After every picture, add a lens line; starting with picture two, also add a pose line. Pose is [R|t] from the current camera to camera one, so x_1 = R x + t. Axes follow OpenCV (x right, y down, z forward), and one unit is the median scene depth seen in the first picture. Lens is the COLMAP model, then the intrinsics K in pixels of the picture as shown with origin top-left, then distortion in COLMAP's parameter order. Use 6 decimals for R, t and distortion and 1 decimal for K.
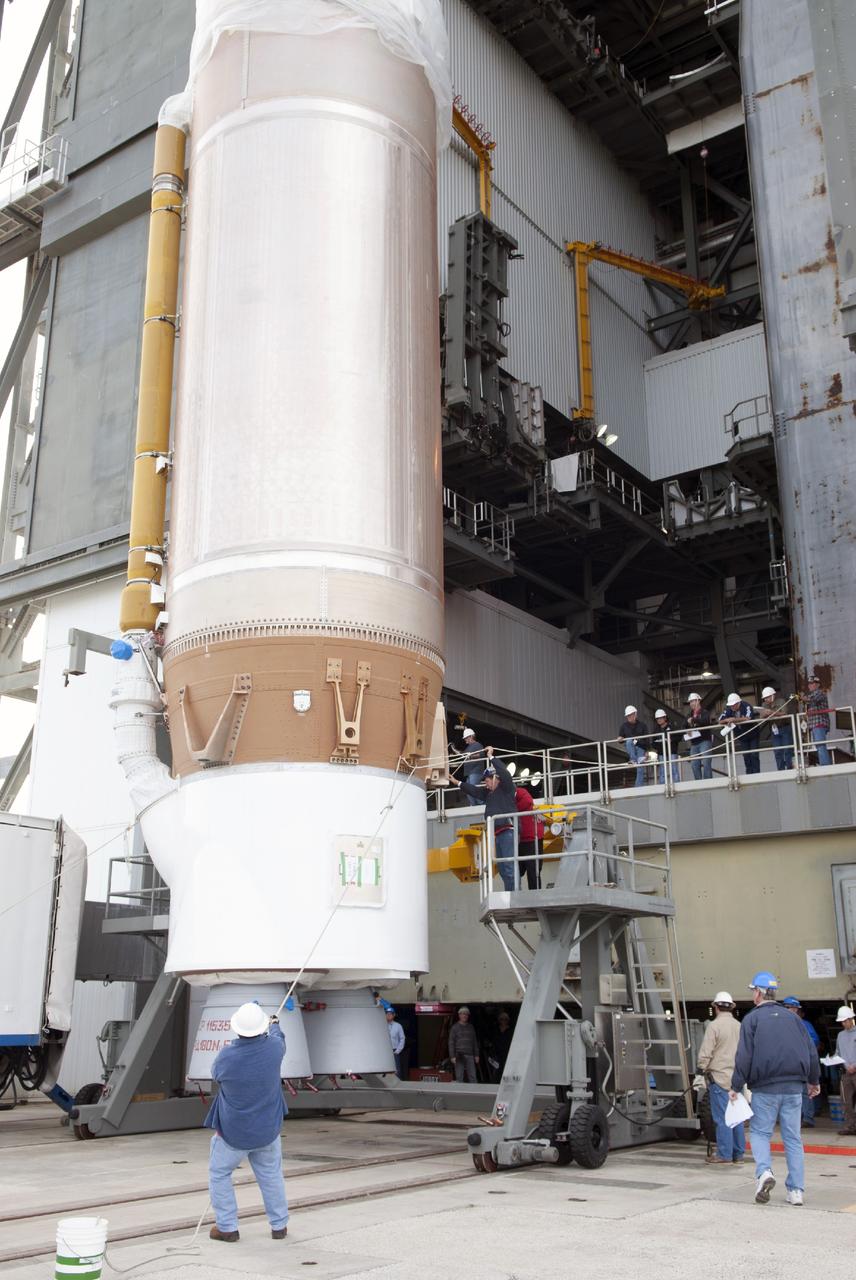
lens RADIAL K [[1223.0, 0, 428.0], [0, 1223.0, 640.0], [0, 0, 1]] dist [0.003346, 0.007314]
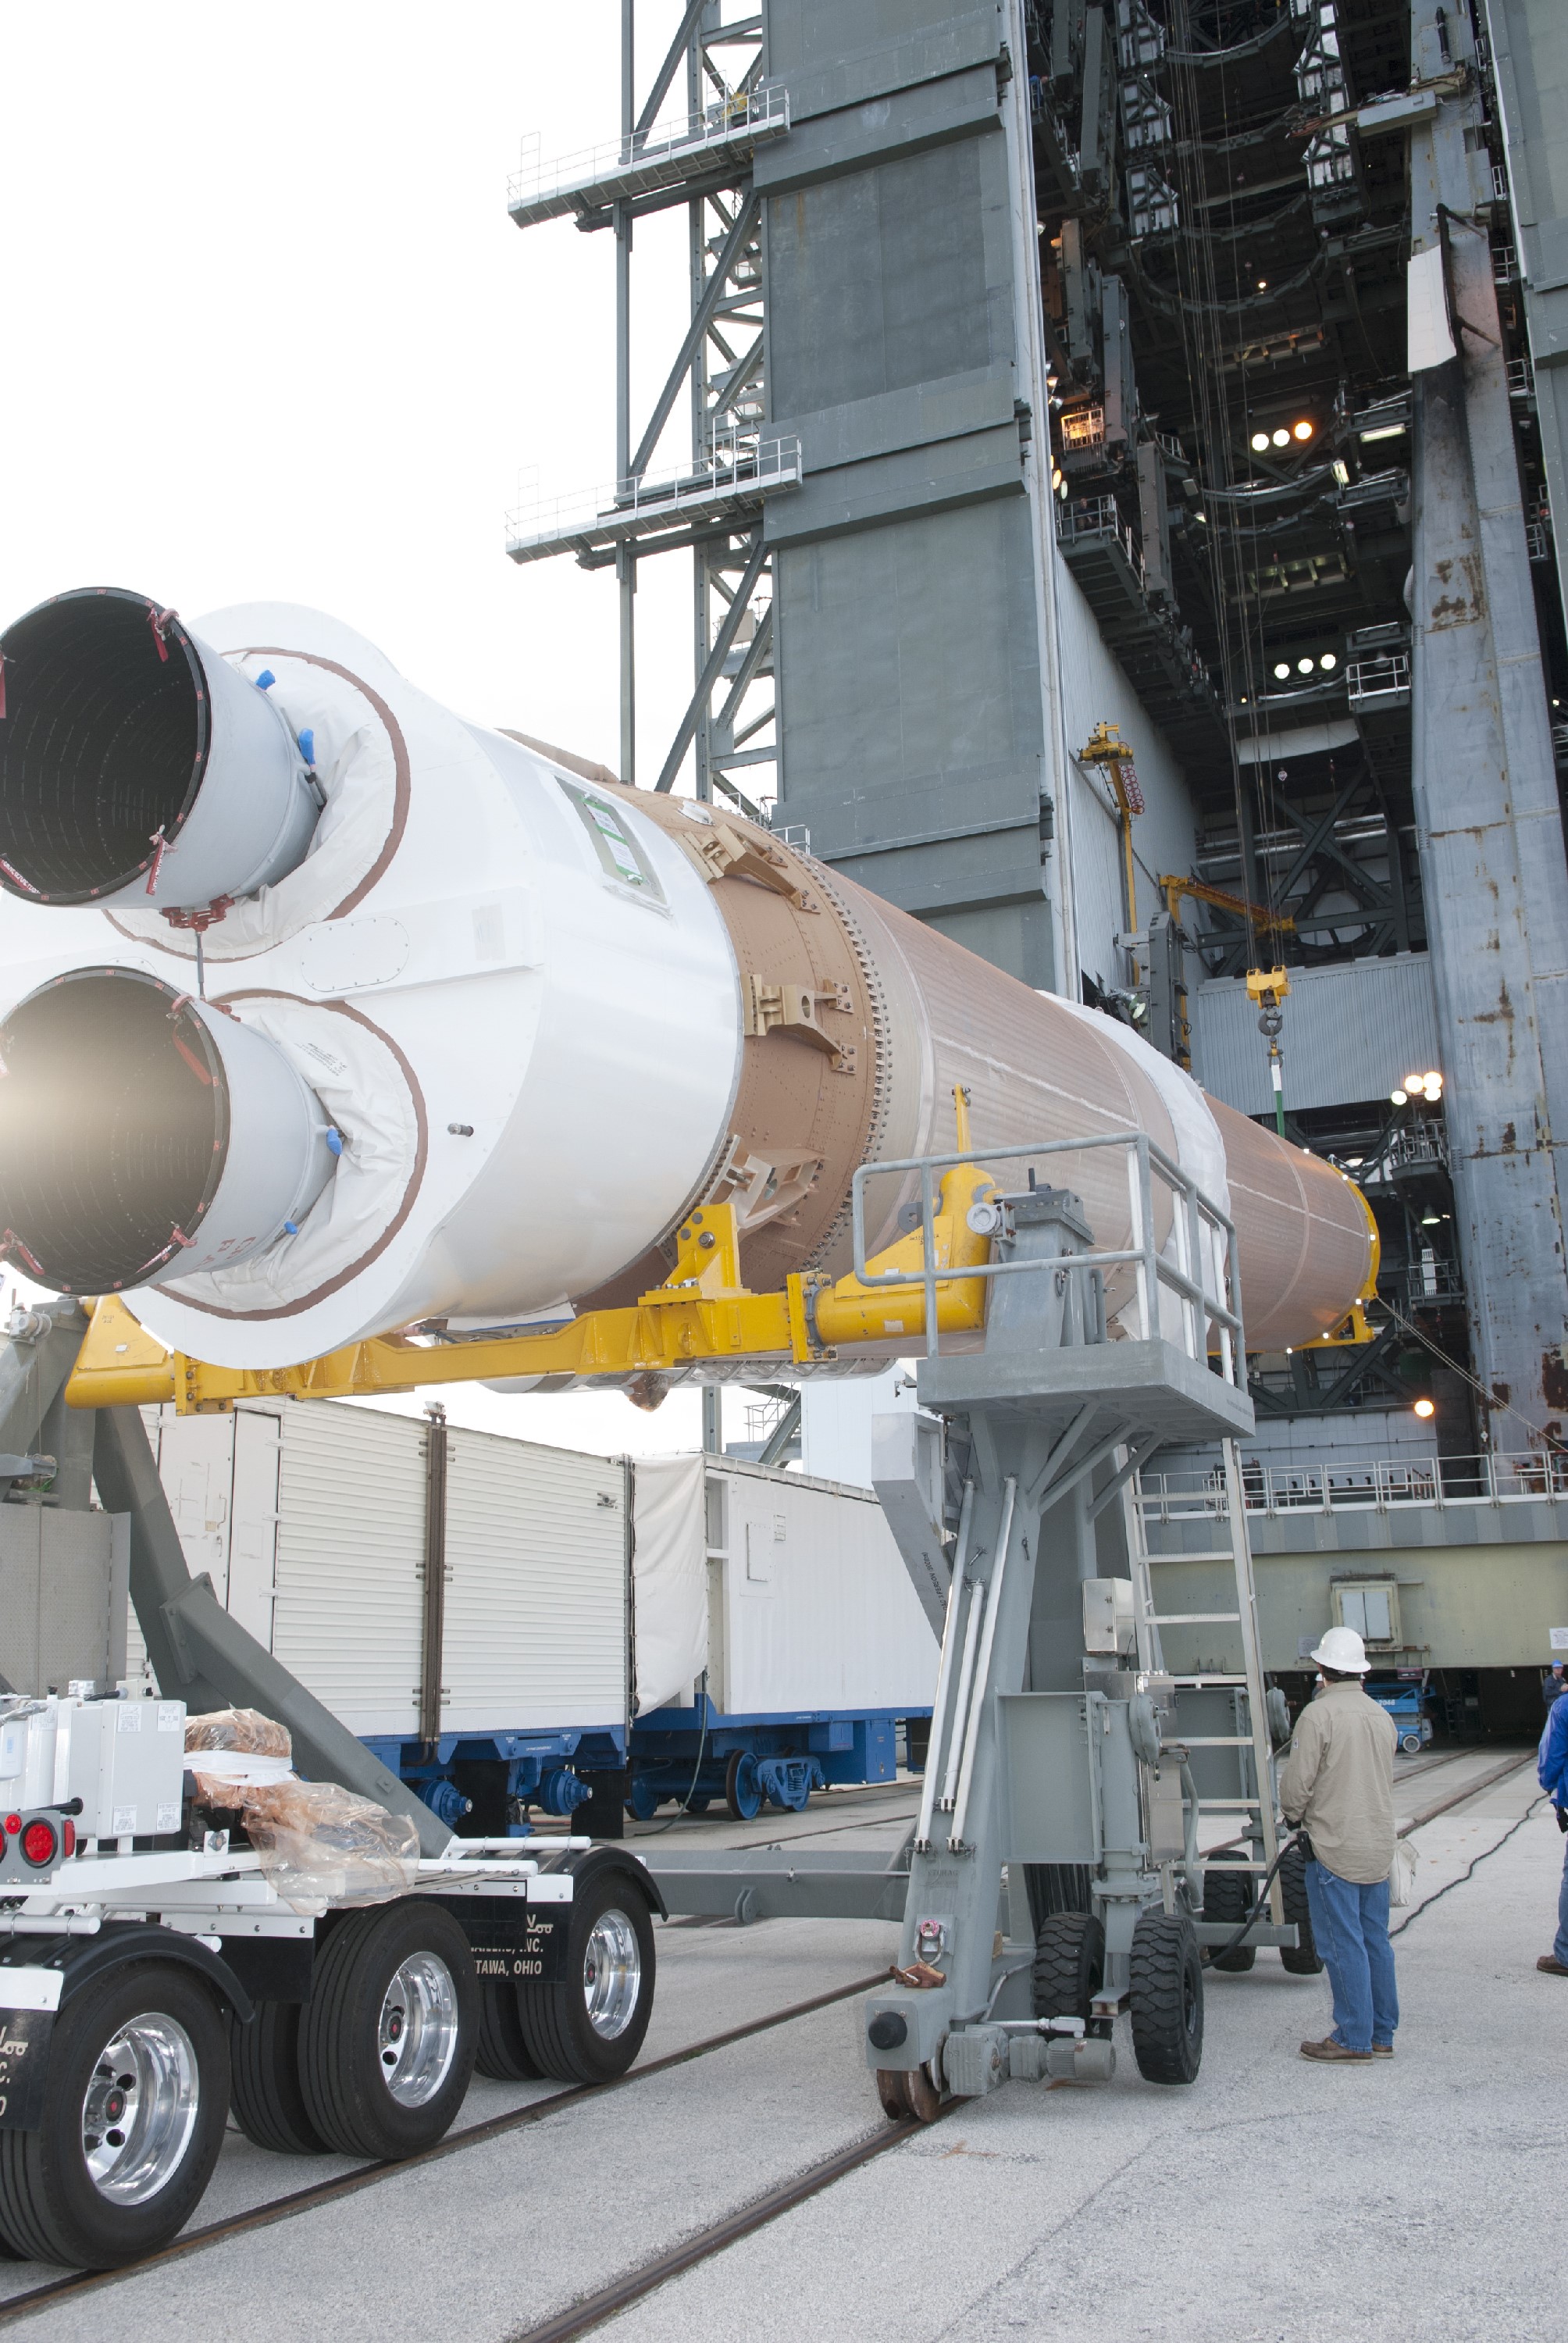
lens RADIAL K [[2080.5, 0, 786.1], [0, 2080.5, 1166.9], [0, 0, 1]] dist [0.002079, -0.025631]
pose [[0.972503, 0.038624, 0.229666, -0.727630], [-0.048993, 0.998013, 0.039616, -0.209151], [-0.227680, -0.049779, 0.972463, -0.695932]]
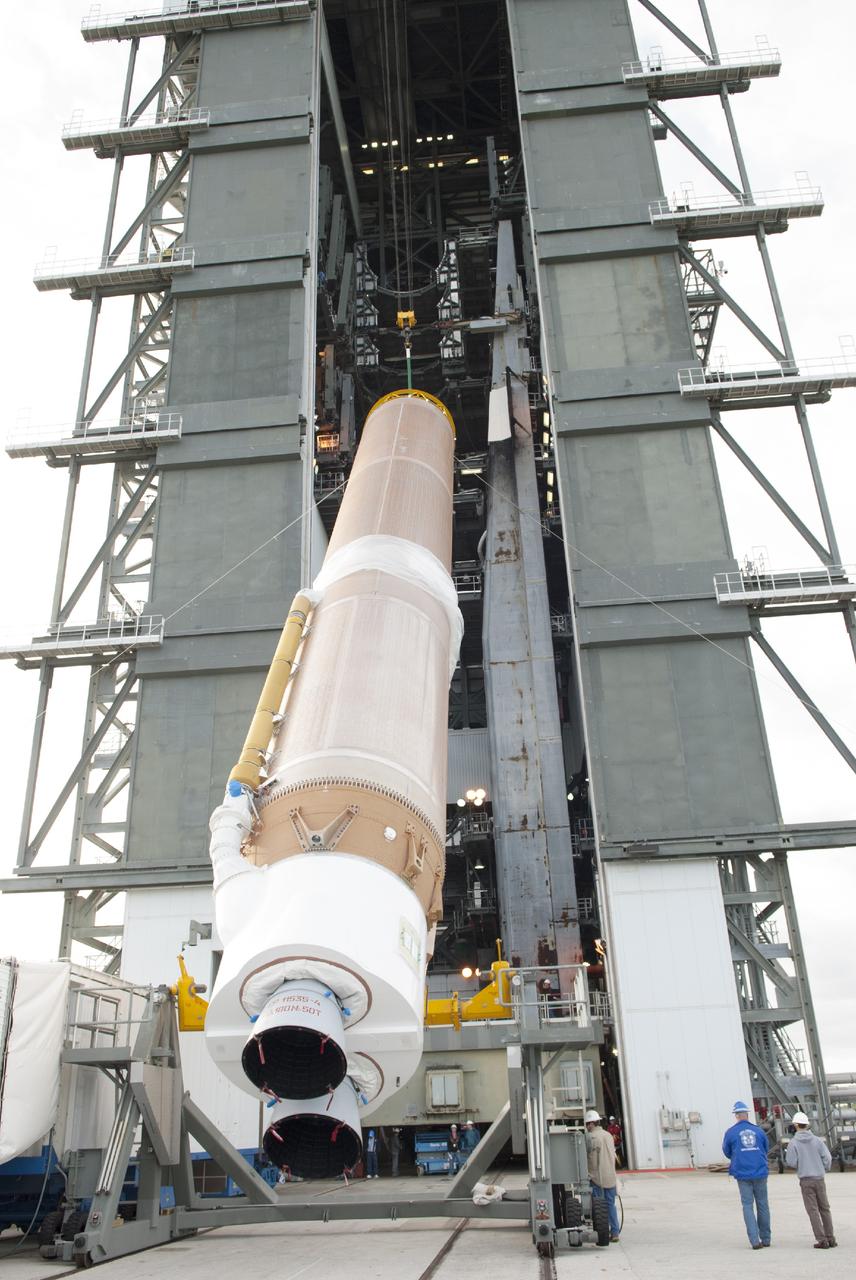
lens RADIAL K [[1037.7, 0, 427.4], [0, 1037.7, 637.5], [0, 0, 1]] dist [-0.007487, -0.041904]
pose [[0.861642, 0.192625, 0.469542, -0.699141], [-0.116479, 0.975534, -0.186456, -0.152870], [-0.493970, 0.105967, 0.862998, -0.502658]]
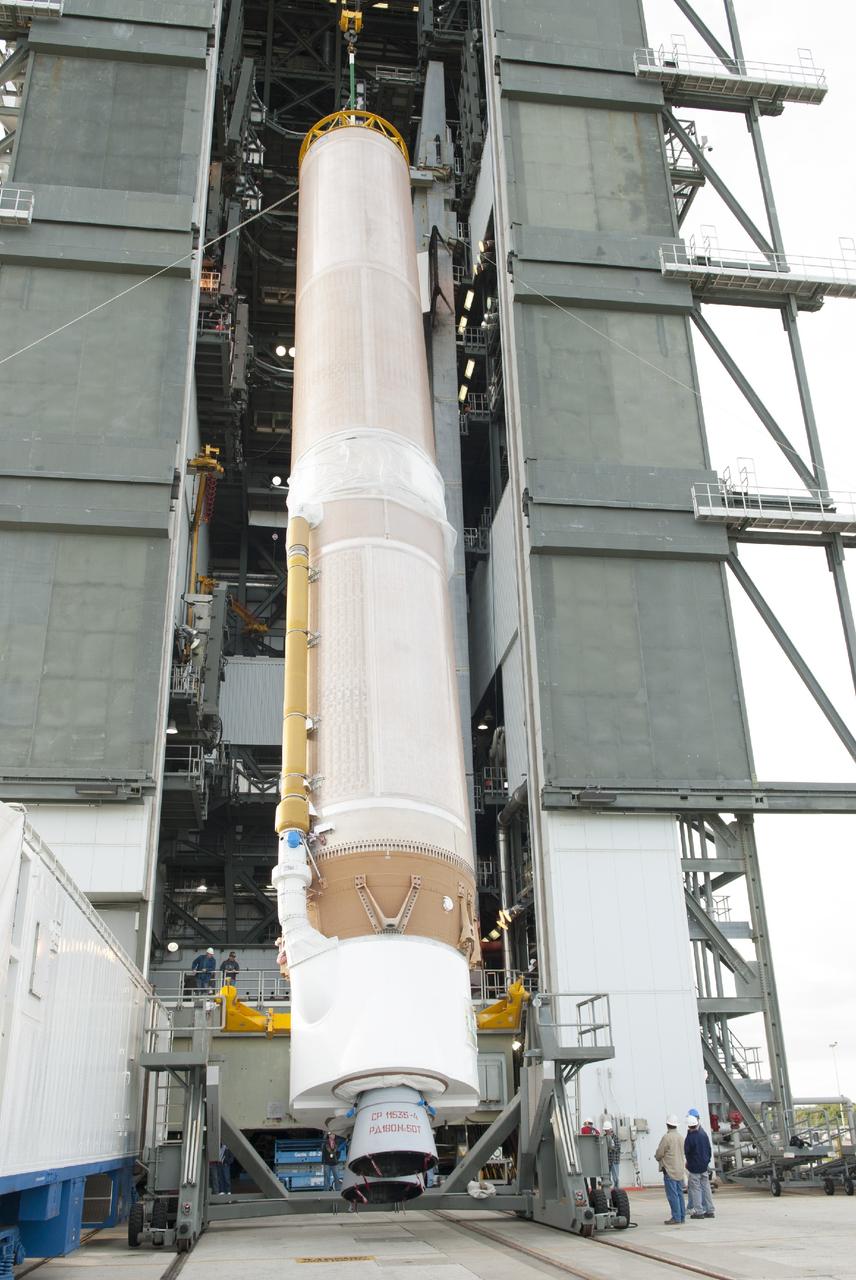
lens RADIAL K [[1126.5, 0, 429.2], [0, 1126.5, 637.4], [0, 0, 1]] dist [0.002006, -0.022416]
pose [[0.724364, 0.263700, 0.636992, -0.707473], [-0.181117, 0.964291, -0.193234, -0.067500], [-0.665202, 0.024602, 0.746258, -0.221929]]
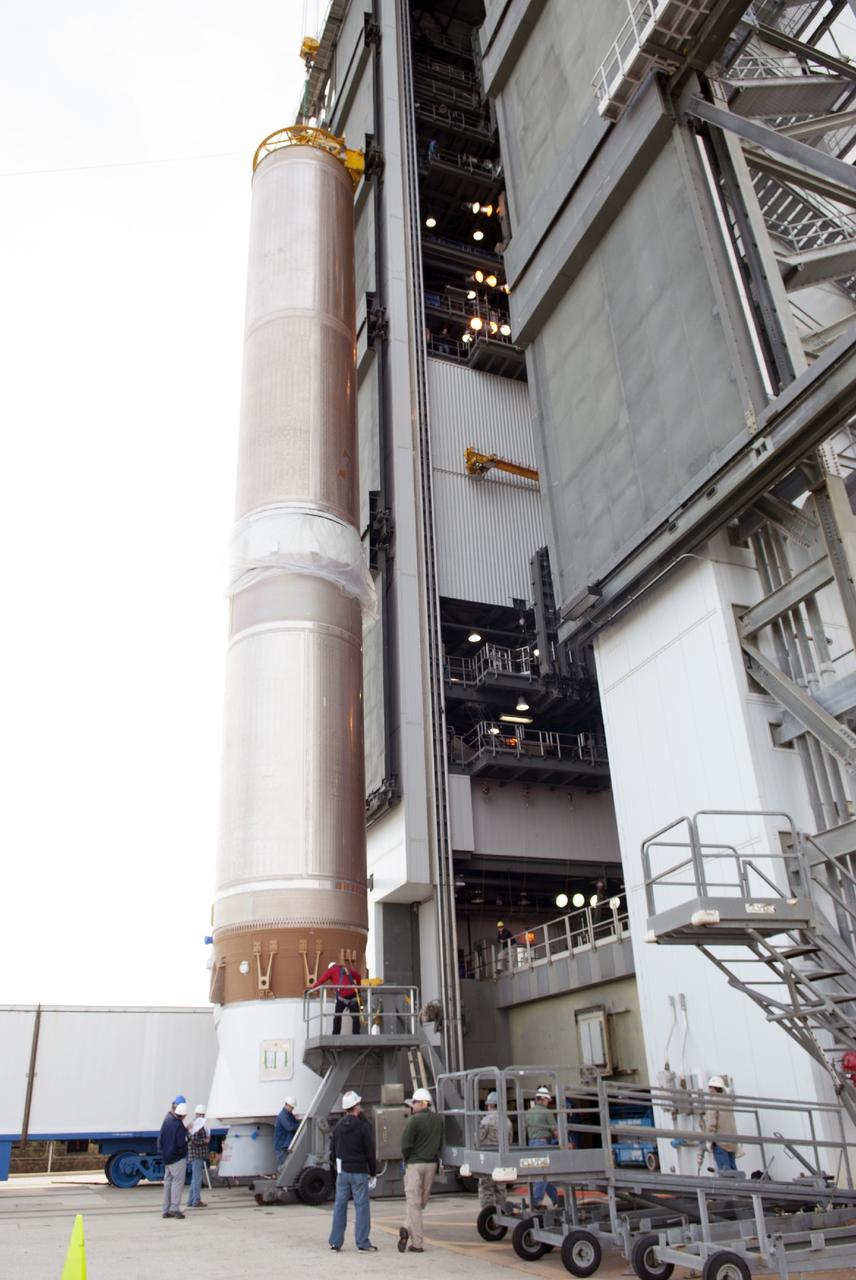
lens RADIAL K [[950.7, 0, 429.2], [0, 950.7, 636.9], [0, 0, 1]] dist [-0.022564, -0.037643]
pose [[0.844221, -0.272263, -0.461696, 0.466492], [0.193200, 0.958050, -0.211694, -0.018833], [0.499965, 0.089517, 0.861407, -0.085351]]
